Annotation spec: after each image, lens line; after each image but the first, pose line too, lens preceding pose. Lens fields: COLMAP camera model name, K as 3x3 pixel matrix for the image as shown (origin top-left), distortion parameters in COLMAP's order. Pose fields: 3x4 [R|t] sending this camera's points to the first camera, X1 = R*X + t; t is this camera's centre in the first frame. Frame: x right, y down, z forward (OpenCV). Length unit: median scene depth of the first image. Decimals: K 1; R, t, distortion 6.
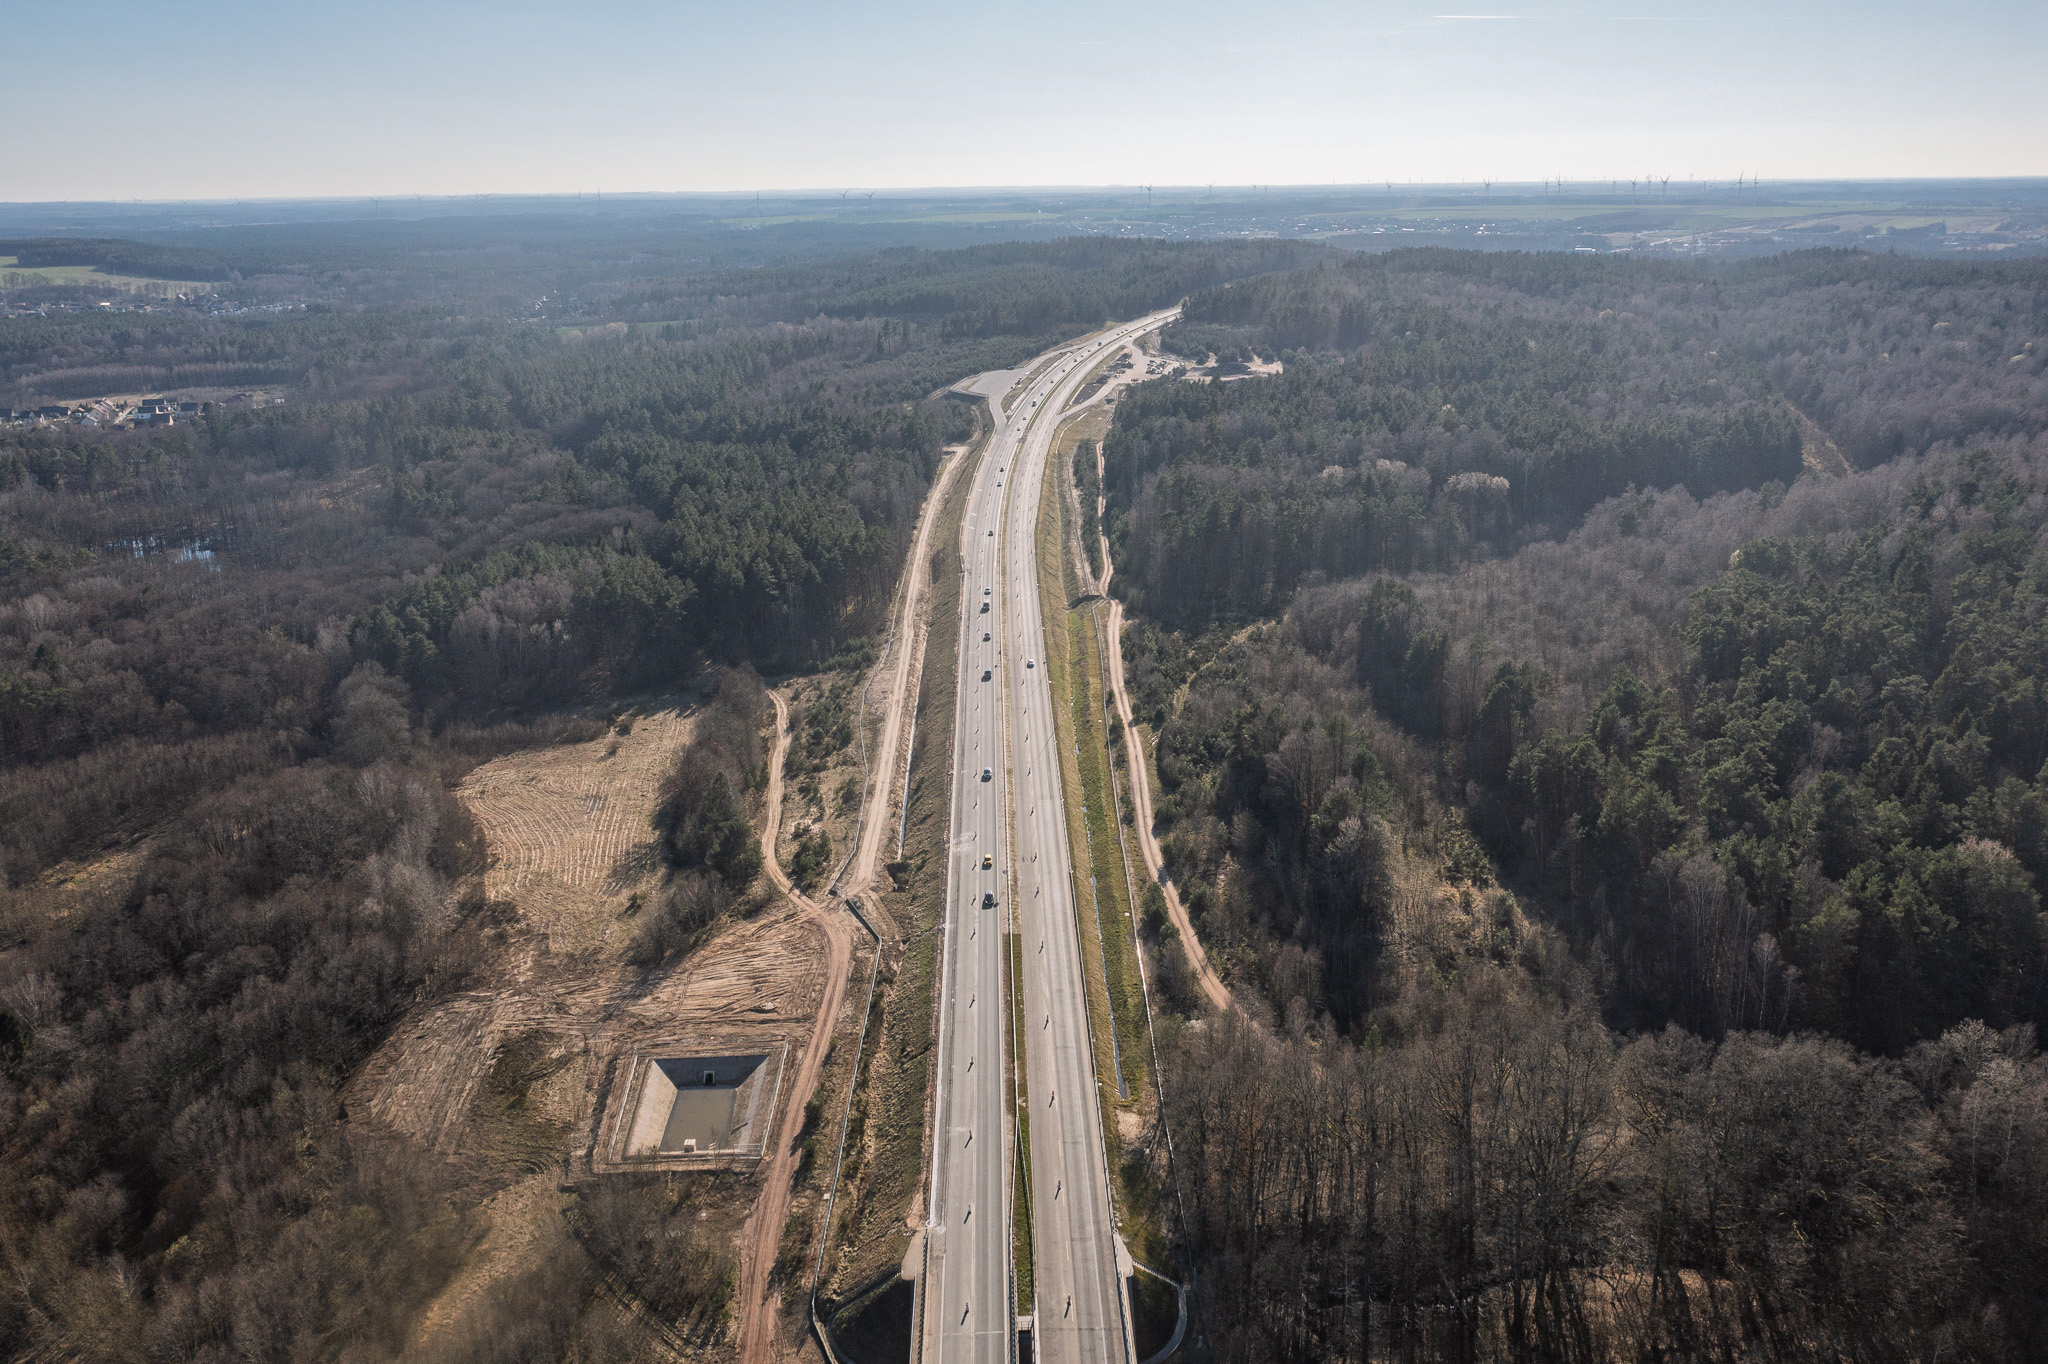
lens RADIAL K [[1596.1, 0, 1014.2], [0, 1596.1, 683.0], [0, 0, 1]] dist [-0.010740, 0.003687]
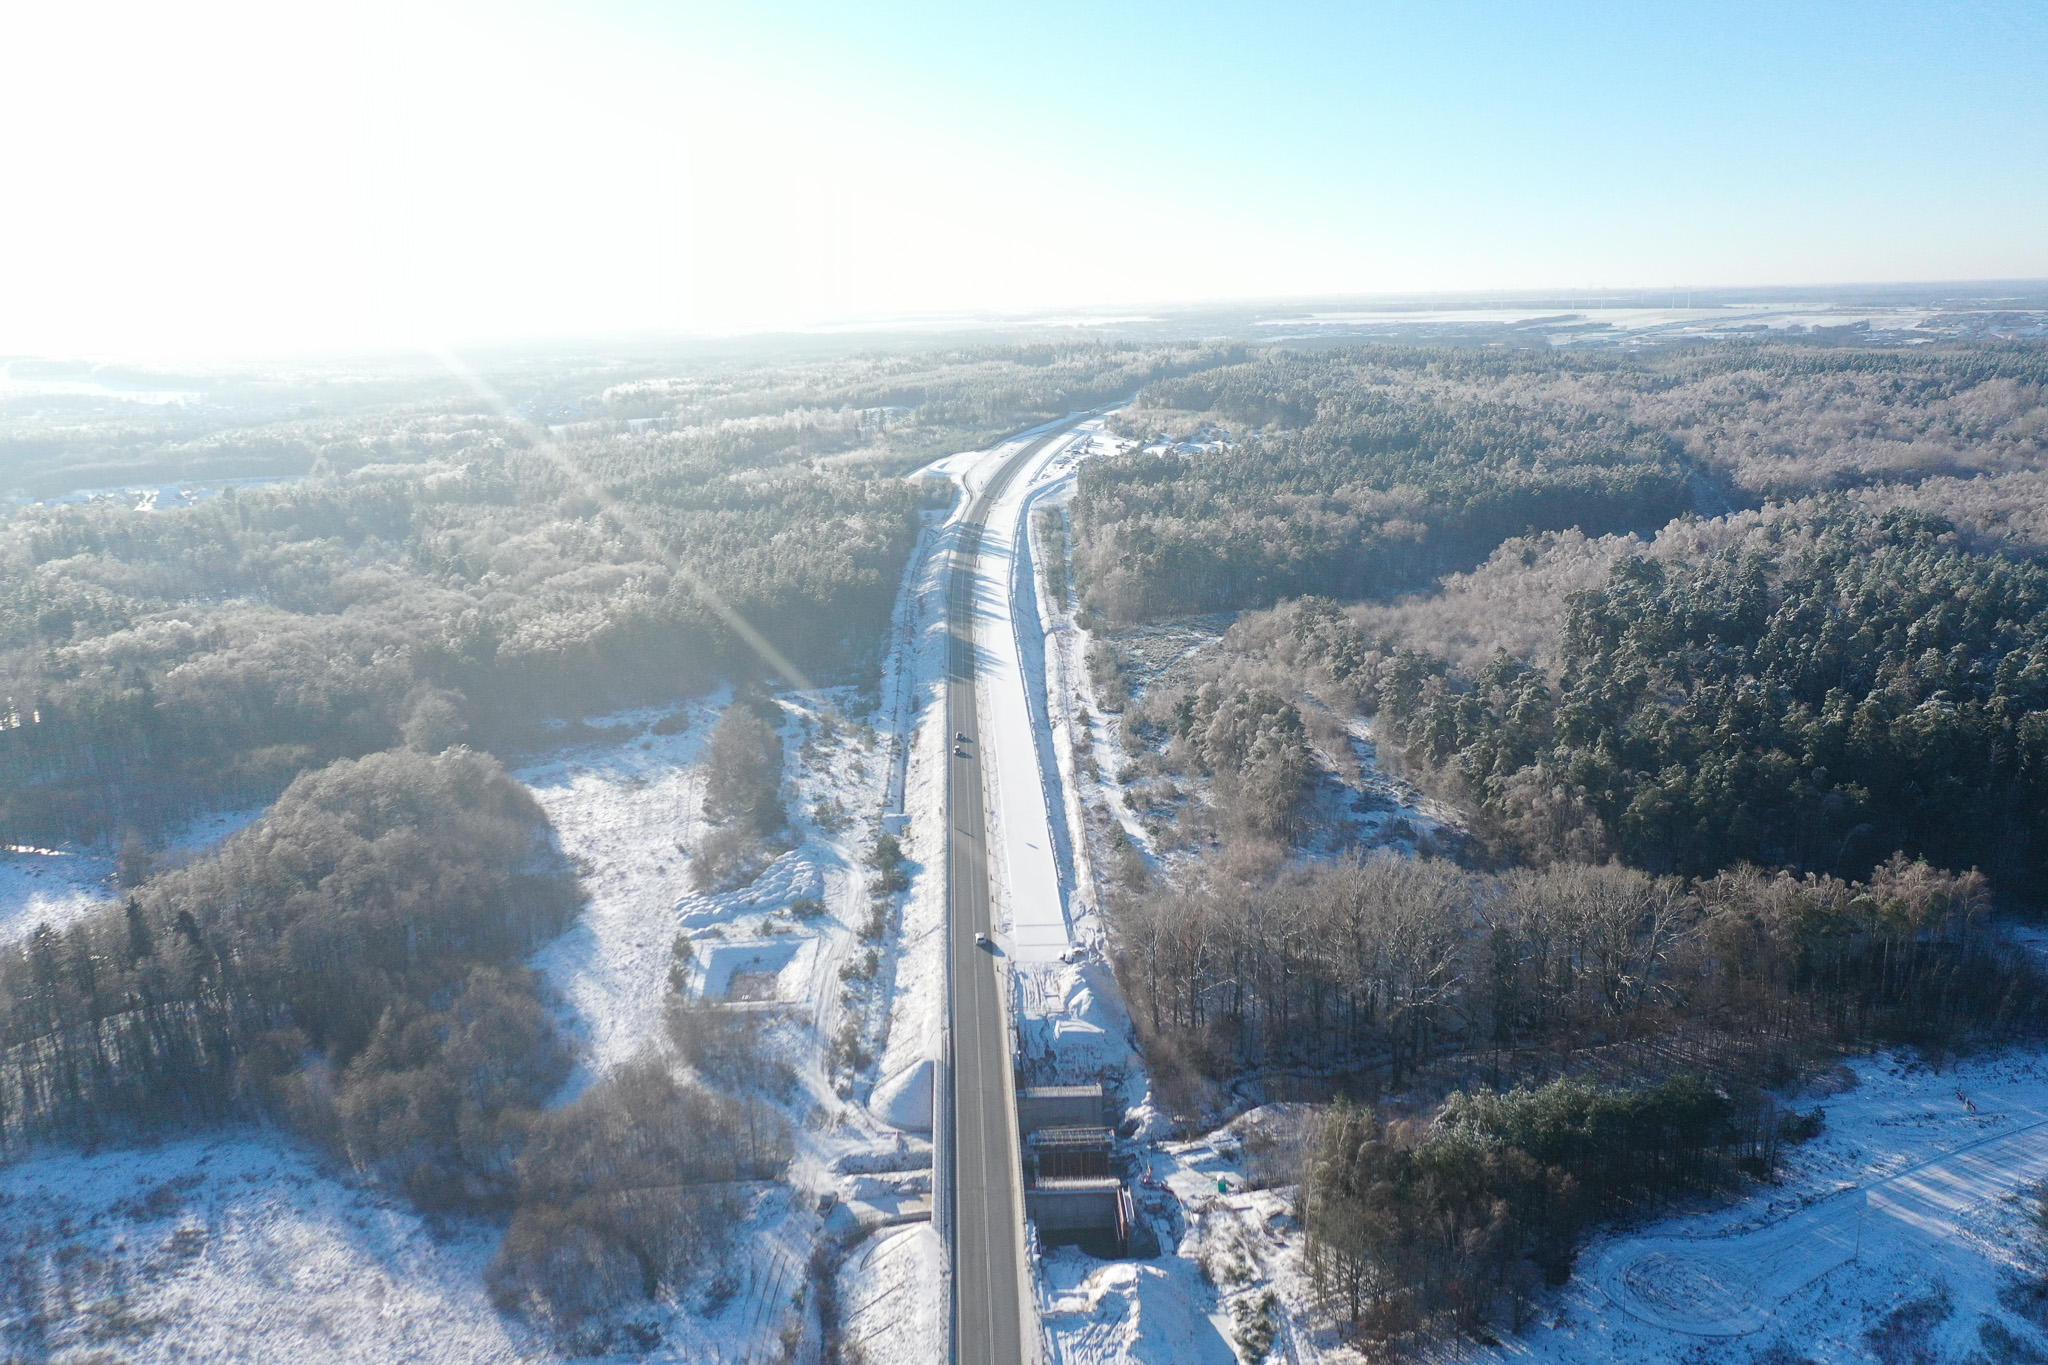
lens RADIAL K [[1590.6, 0, 1020.3], [0, 1590.6, 683.5], [0, 0, 1]] dist [0.004504, 0.004609]
pose [[0.999629, -0.011236, 0.024792, -0.008432], [0.012846, 0.997750, -0.065807, 0.059261], [-0.023997, 0.066101, 0.997524, -0.121839]]
